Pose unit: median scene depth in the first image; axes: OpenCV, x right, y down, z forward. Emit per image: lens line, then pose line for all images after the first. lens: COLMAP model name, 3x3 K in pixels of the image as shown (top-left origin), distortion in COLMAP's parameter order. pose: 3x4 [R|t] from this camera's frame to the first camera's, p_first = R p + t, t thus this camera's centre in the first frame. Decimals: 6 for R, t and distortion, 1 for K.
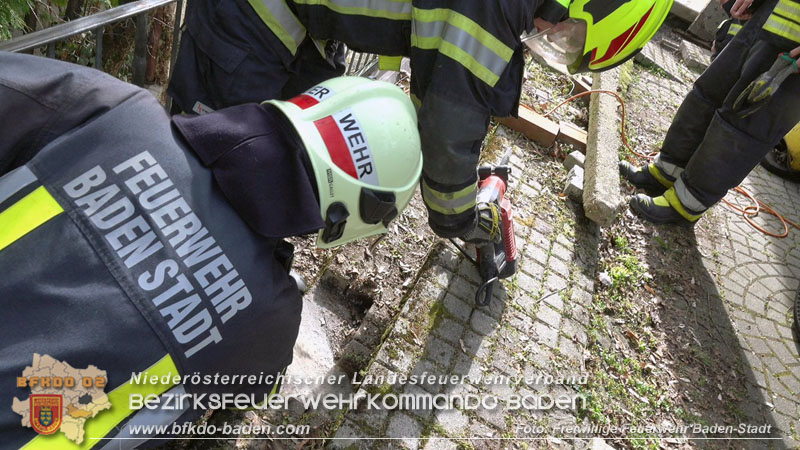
lens RADIAL K [[603.5, 0, 403.9], [0, 603.5, 220.7], [0, 0, 1]] dist [0.008300, -0.014549]
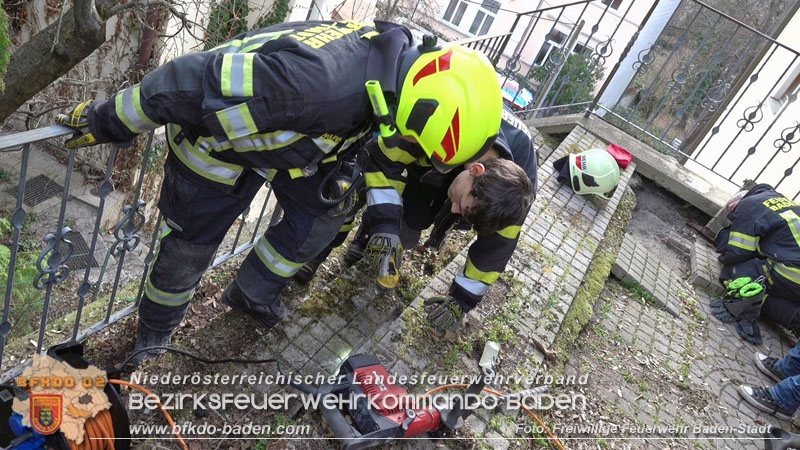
lens RADIAL K [[633.4, 0, 401.4], [0, 633.4, 219.7], [0, 0, 1]] dist [0.016423, -0.010506]
pose [[0.989432, 0.119127, -0.082666, 0.386169], [-0.131188, 0.978294, -0.160409, -0.368222], [0.061763, 0.169559, 0.983583, 0.442945]]
